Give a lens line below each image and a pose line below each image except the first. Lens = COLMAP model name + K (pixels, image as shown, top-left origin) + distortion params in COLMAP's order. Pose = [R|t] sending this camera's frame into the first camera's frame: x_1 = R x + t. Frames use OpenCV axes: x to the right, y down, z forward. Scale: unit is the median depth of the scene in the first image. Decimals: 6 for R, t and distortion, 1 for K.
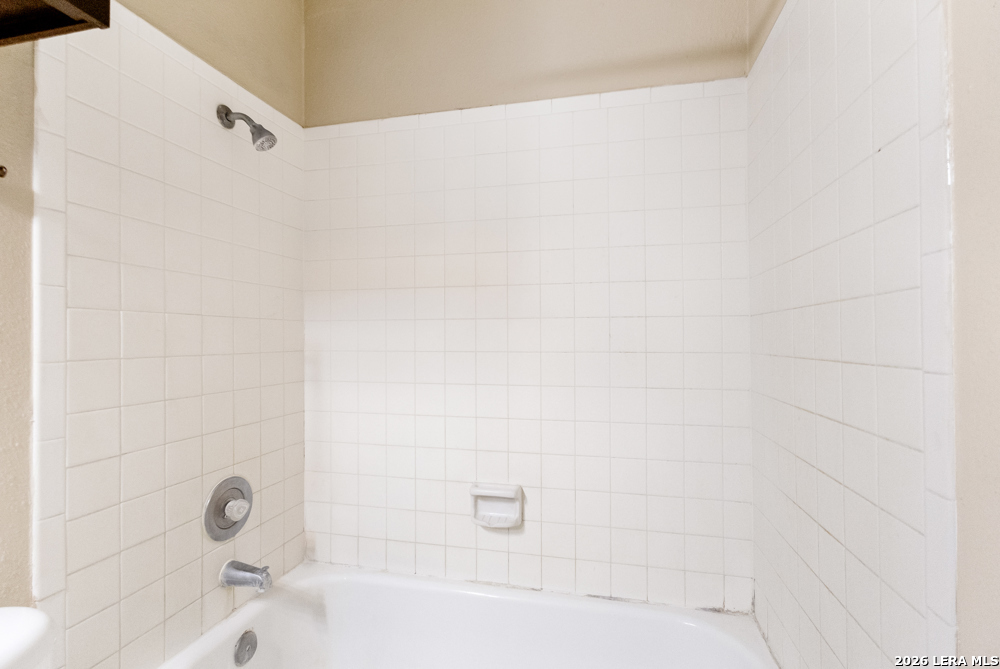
lens RADIAL K [[465.7, 0, 502.3], [0, 465.7, 334.3], [0, 0, 1]] dist [0.001428, 0.000527]
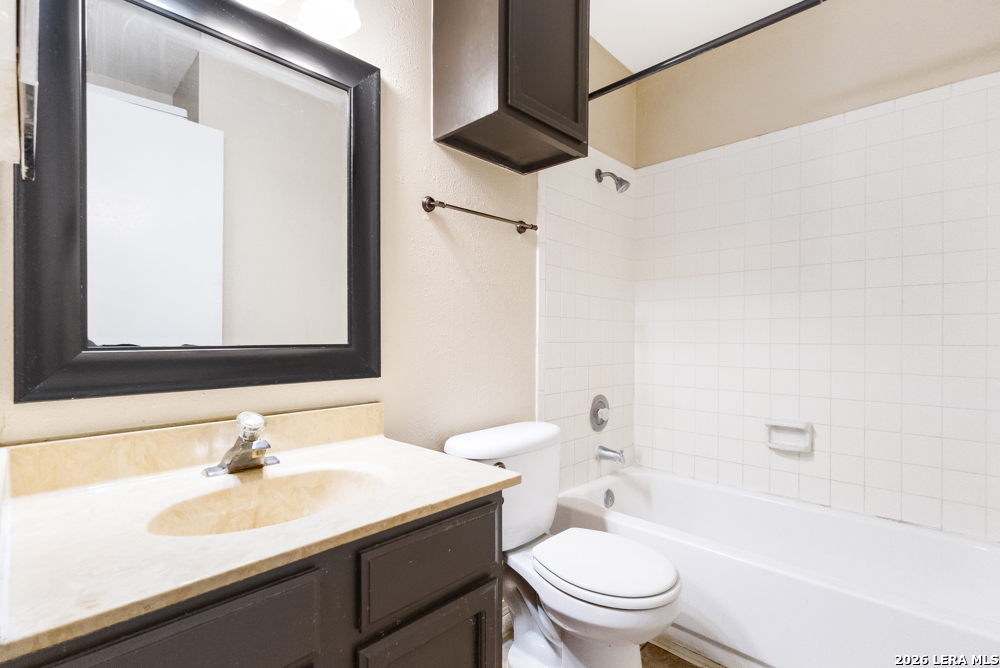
lens RADIAL K [[465.7, 0, 499.6], [0, 465.7, 341.8], [0, 0, 1]] dist [0.001428, 0.000527]
pose [[0.856053, 0.008427, -0.516819, -0.033513], [-0.001647, 0.999906, 0.013576, 0.090811], [0.516886, -0.010770, 0.855987, -0.549765]]
